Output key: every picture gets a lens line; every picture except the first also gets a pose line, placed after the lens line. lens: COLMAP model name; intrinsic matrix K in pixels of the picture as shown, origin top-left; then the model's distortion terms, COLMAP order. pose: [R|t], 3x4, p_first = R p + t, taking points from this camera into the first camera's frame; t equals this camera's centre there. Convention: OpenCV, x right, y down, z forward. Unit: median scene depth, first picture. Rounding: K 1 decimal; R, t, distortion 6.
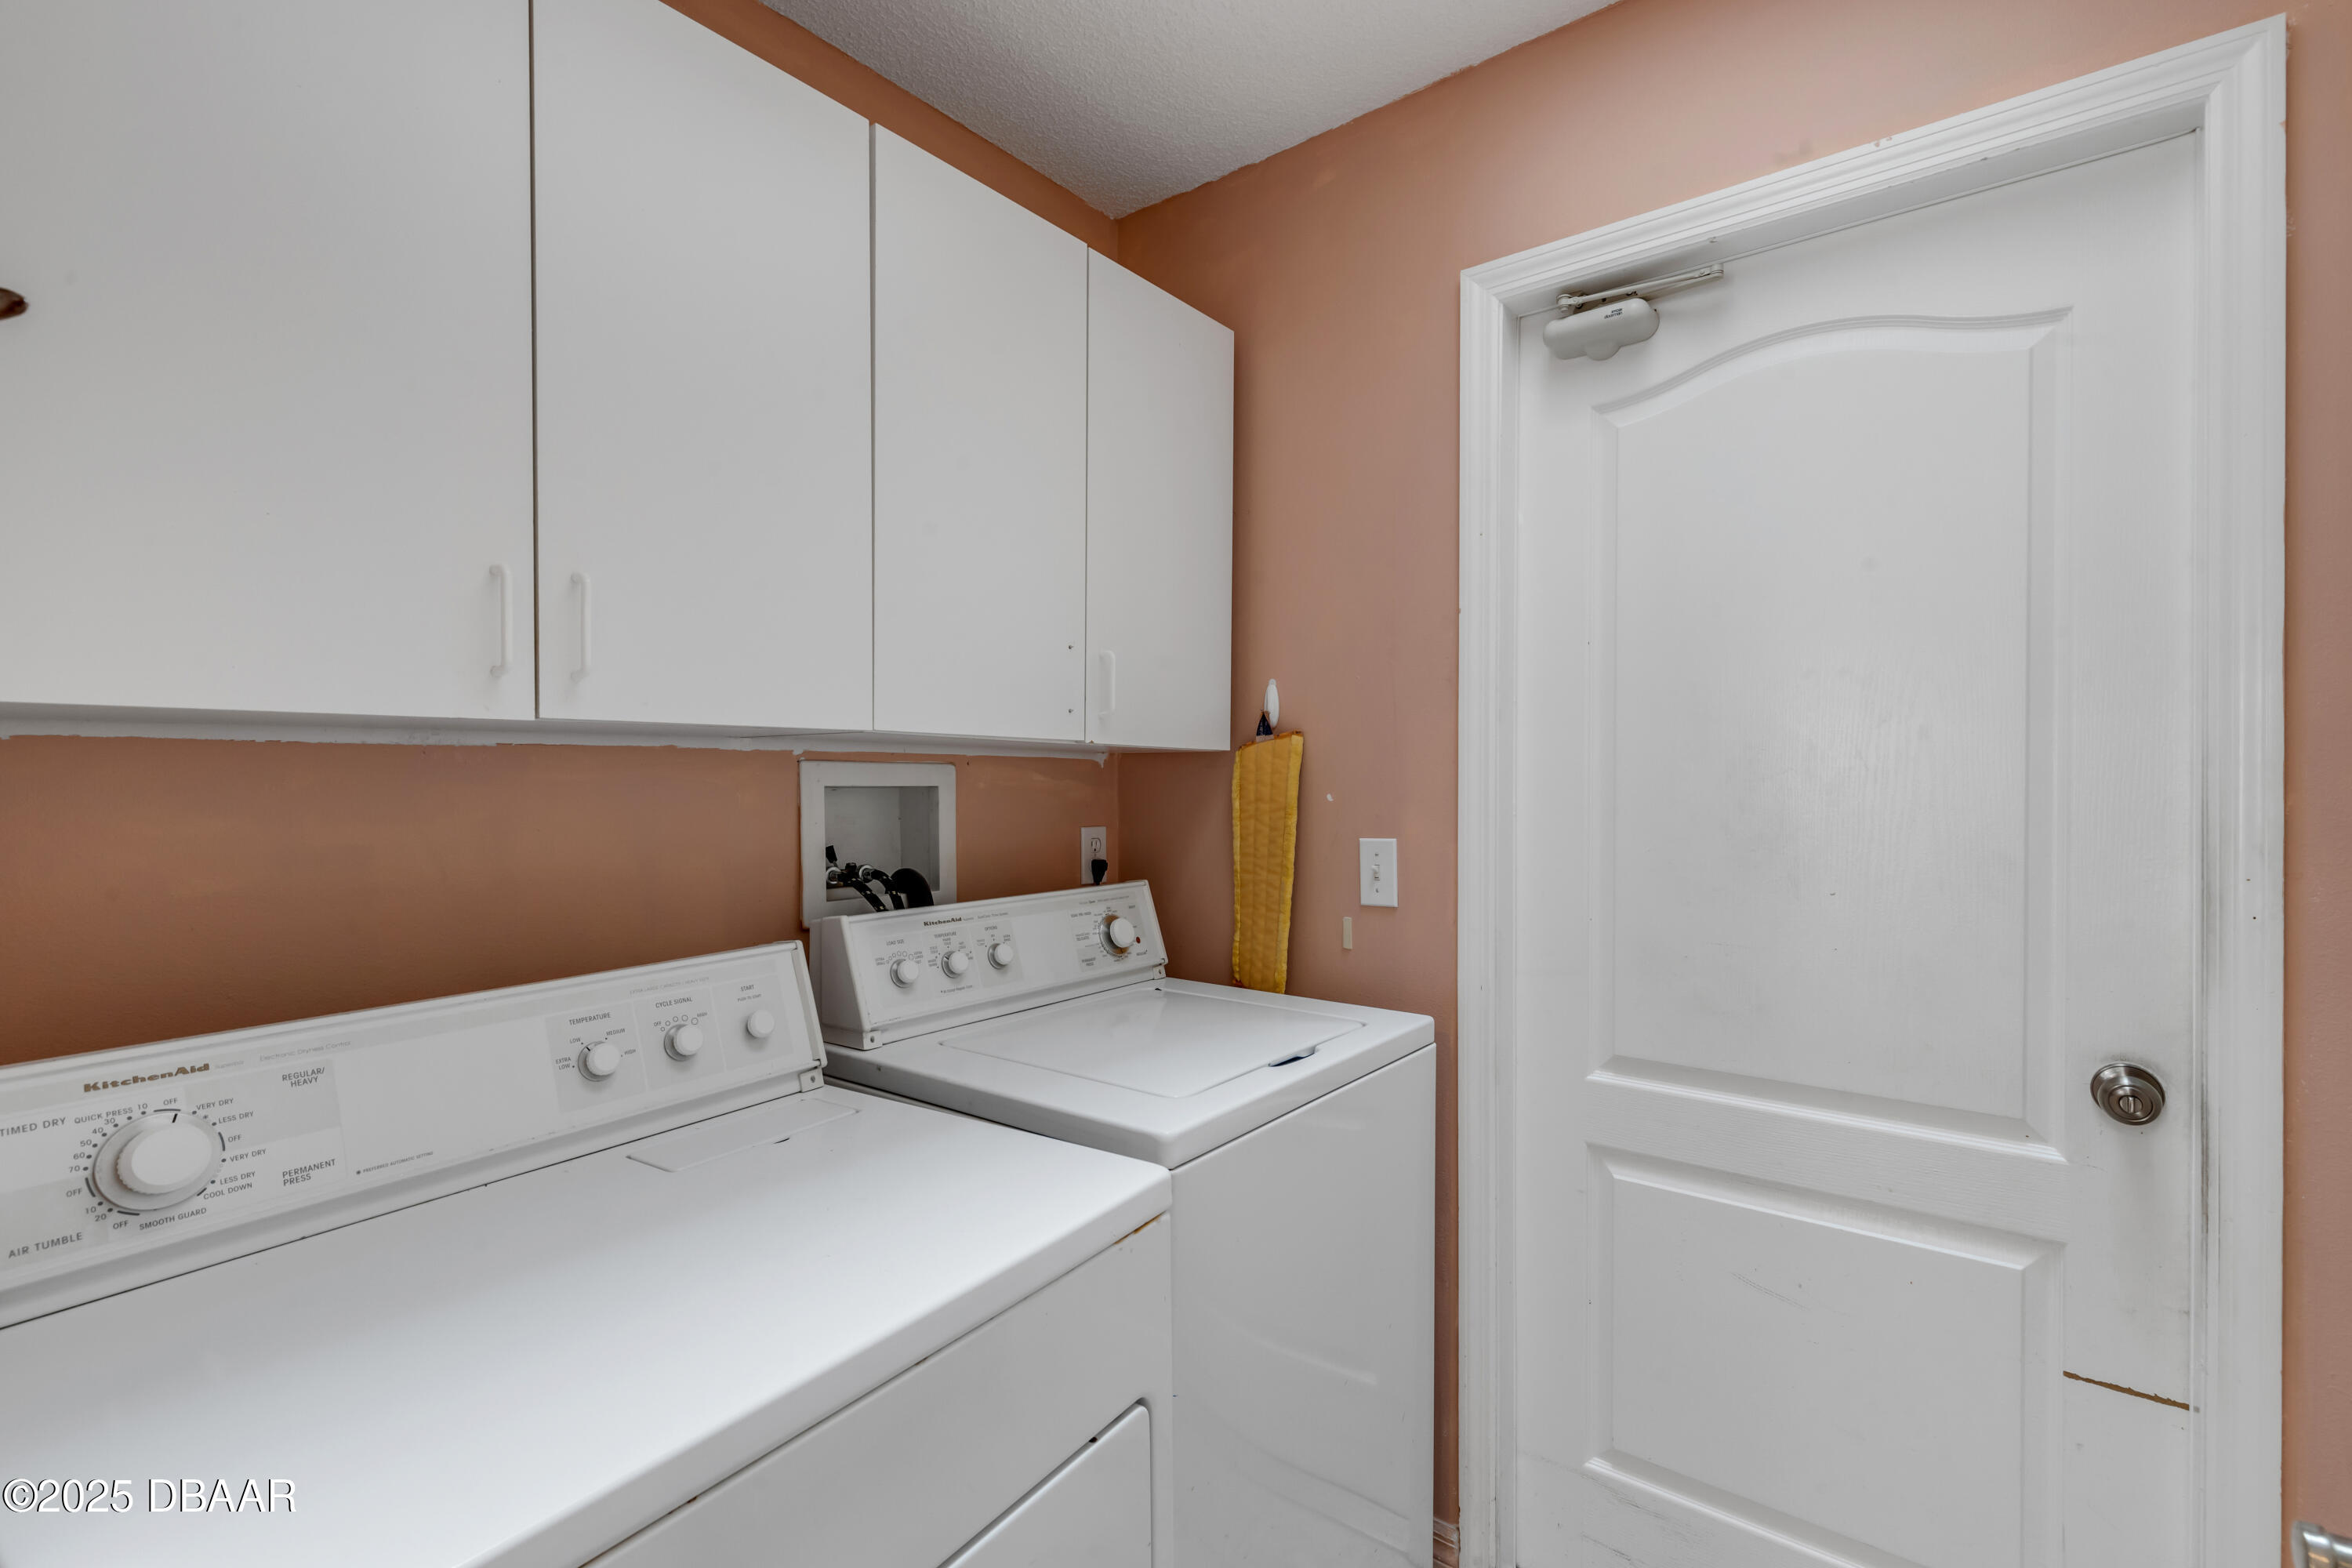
lens RADIAL K [[1058.6, 0, 1180.1], [0, 1058.6, 781.2], [0, 0, 1]] dist [0.004293, -0.000260]
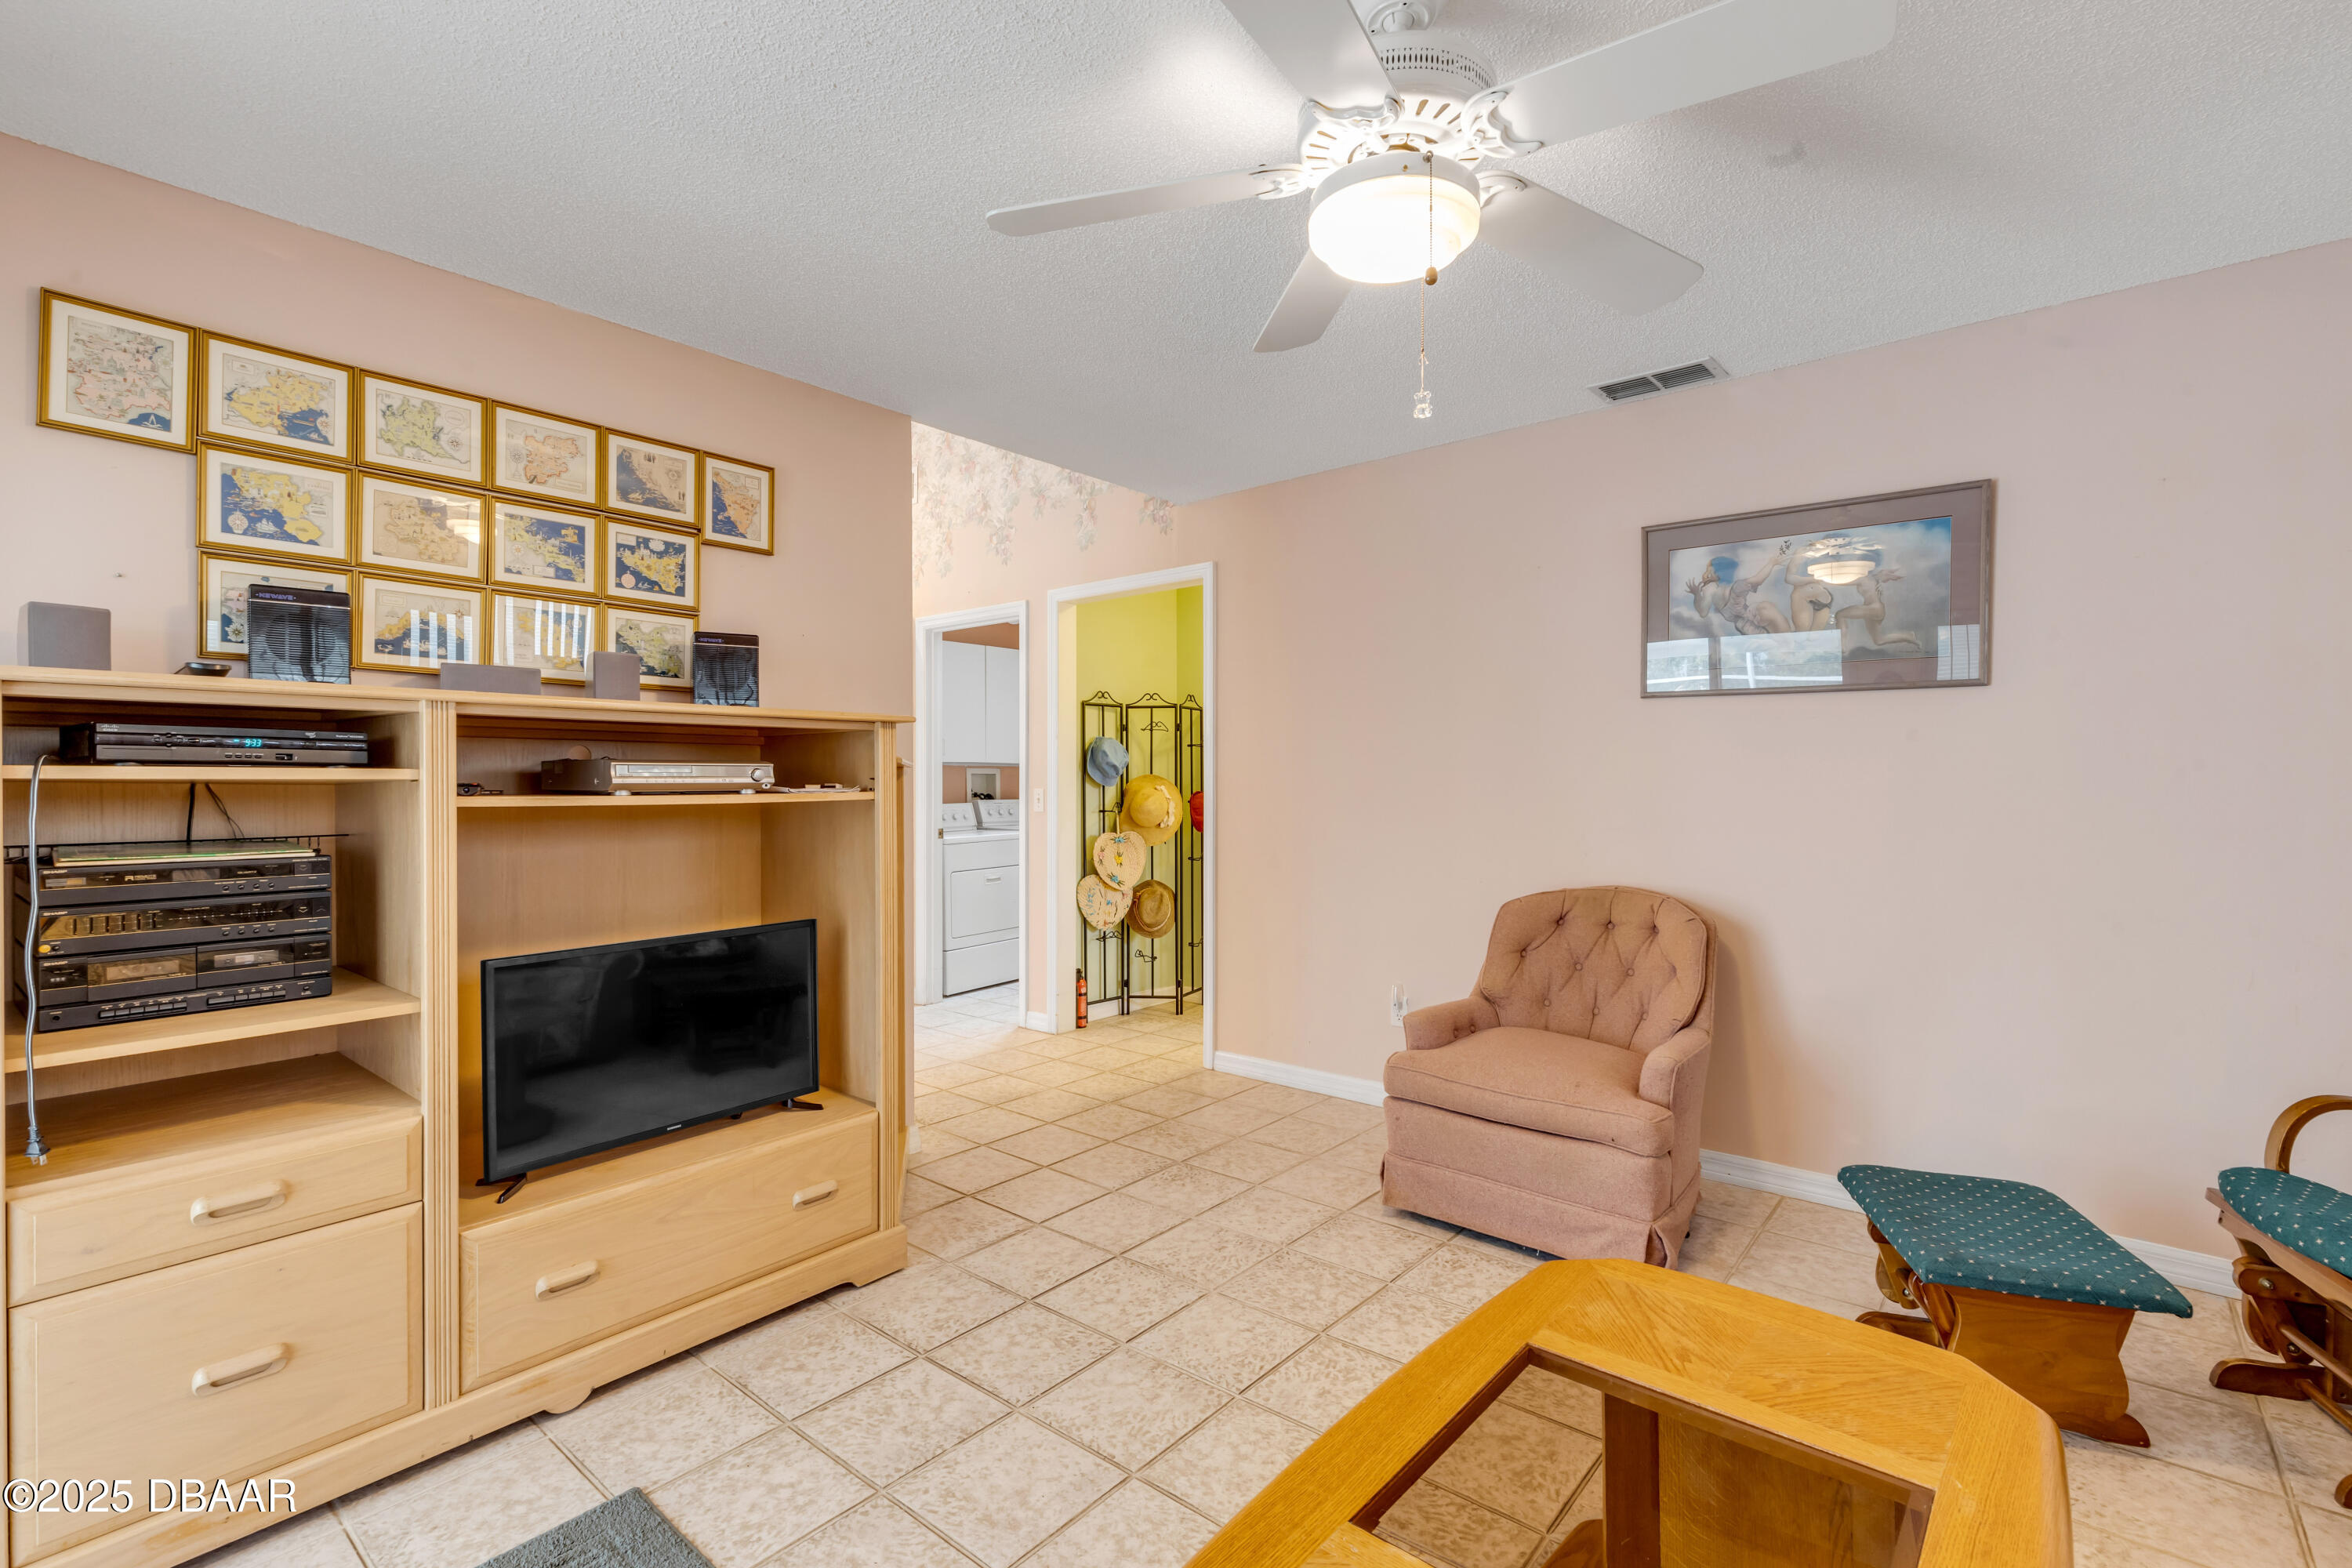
lens RADIAL K [[1058.6, 0, 1171.4], [0, 1058.6, 778.0], [0, 0, 1]] dist [0.004293, -0.000260]
pose [[0.999565, -0.001328, -0.029446, 0.635664], [0.001201, 0.999990, -0.004316, 0.043566], [0.029452, 0.004278, 0.999557, -3.419666]]
